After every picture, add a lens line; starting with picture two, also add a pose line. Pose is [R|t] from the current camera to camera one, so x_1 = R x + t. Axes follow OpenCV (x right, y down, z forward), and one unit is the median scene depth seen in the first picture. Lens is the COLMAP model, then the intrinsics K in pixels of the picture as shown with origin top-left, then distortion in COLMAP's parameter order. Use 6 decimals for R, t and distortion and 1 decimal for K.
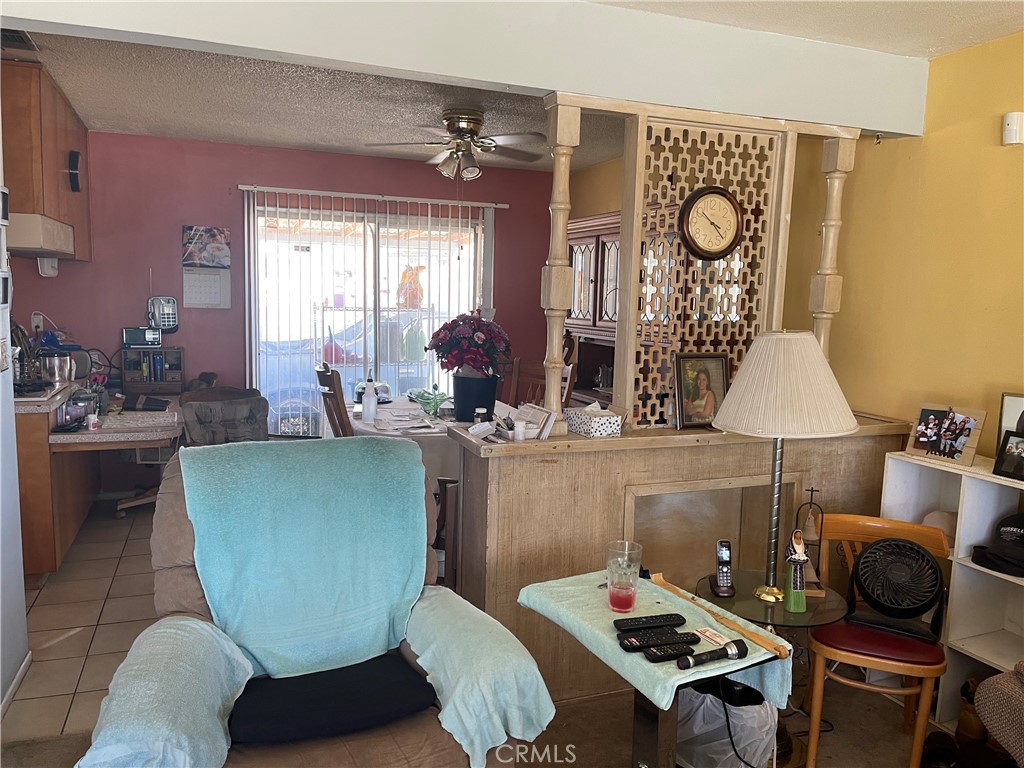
lens RADIAL K [[784.0, 0, 512.0], [0, 784.0, 384.0], [0, 0, 1]] dist [0.074745, -0.109154]
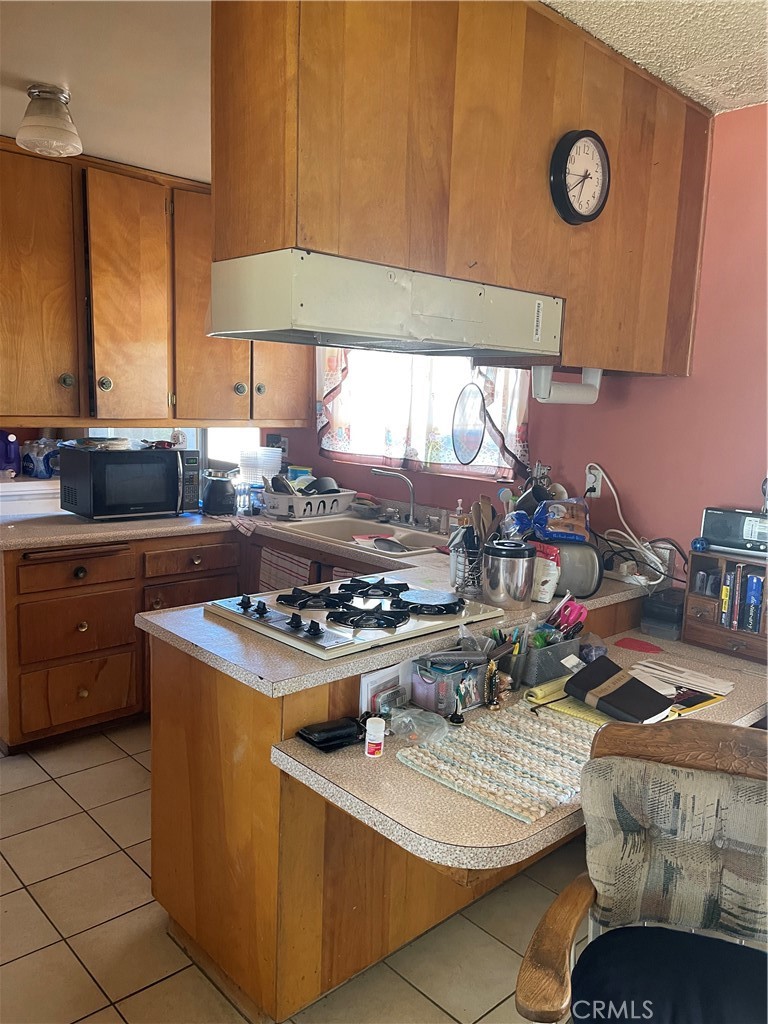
lens RADIAL K [[777.9, 0, 407.7], [0, 777.9, 510.5], [0, 0, 1]] dist [0.063701, -0.111130]
pose [[0.406805, 0.119530, -0.905661, -0.122479], [-0.132200, 0.988669, 0.071104, -0.079609], [0.903899, 0.090803, 0.417998, 0.631870]]
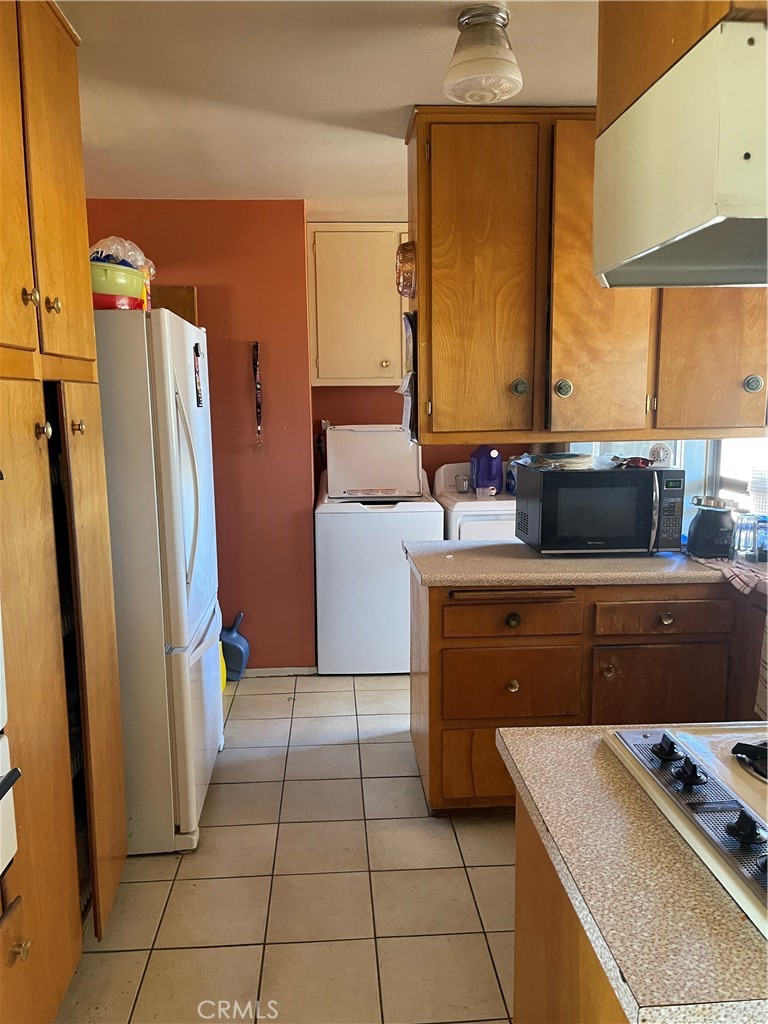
lens RADIAL K [[773.0, 0, 374.5], [0, 773.0, 515.7], [0, 0, 1]] dist [0.078320, -0.104572]
pose [[-0.287553, 0.118509, -0.950405, -0.274388], [-0.104523, 0.982505, 0.154136, -0.087009], [0.952044, 0.143661, -0.270135, 0.696798]]
